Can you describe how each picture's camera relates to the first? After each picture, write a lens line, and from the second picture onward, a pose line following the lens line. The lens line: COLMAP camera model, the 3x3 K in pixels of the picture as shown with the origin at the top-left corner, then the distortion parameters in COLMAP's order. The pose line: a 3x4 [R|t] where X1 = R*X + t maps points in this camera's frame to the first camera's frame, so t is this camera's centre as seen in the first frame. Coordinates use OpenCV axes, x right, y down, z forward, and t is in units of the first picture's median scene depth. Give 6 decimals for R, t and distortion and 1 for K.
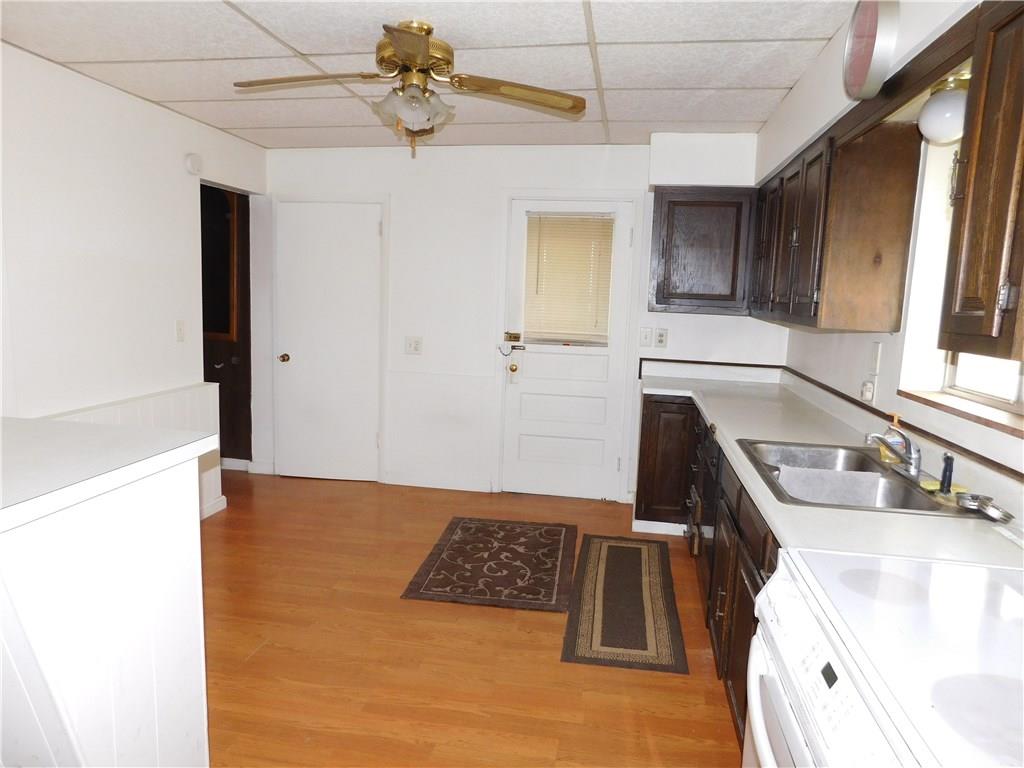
lens RADIAL K [[683.5, 0, 511.2], [0, 683.5, 386.3], [0, 0, 1]] dist [-0.014433, 0.005964]
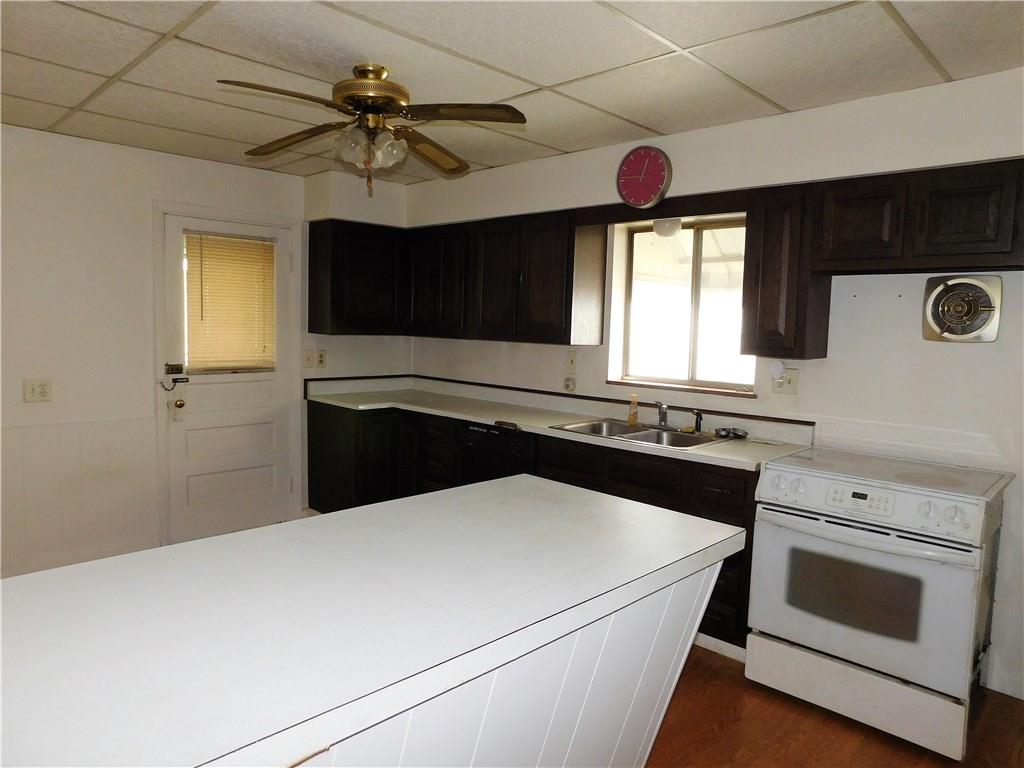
lens RADIAL K [[683.5, 0, 518.7], [0, 683.5, 385.0], [0, 0, 1]] dist [-0.014433, 0.005964]
pose [[0.553511, -0.096643, 0.827216, -0.603406], [0.107590, 0.993219, 0.044046, -0.053735], [-0.825863, 0.064620, 0.560155, 0.185827]]
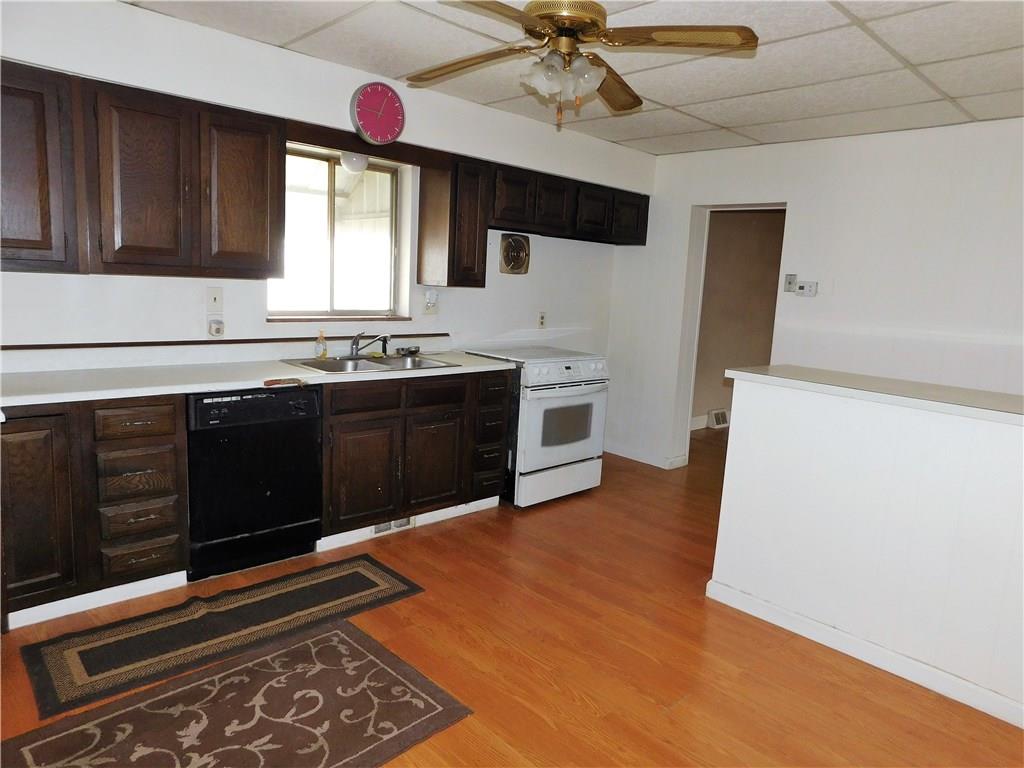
lens RADIAL K [[683.5, 0, 510.5], [0, 683.5, 382.4], [0, 0, 1]] dist [-0.014433, 0.005964]
pose [[-0.796655, -0.168335, 0.580520, -0.472204], [0.003810, 0.959019, 0.283317, -0.185685], [-0.604422, 0.227918, -0.763366, 1.248250]]
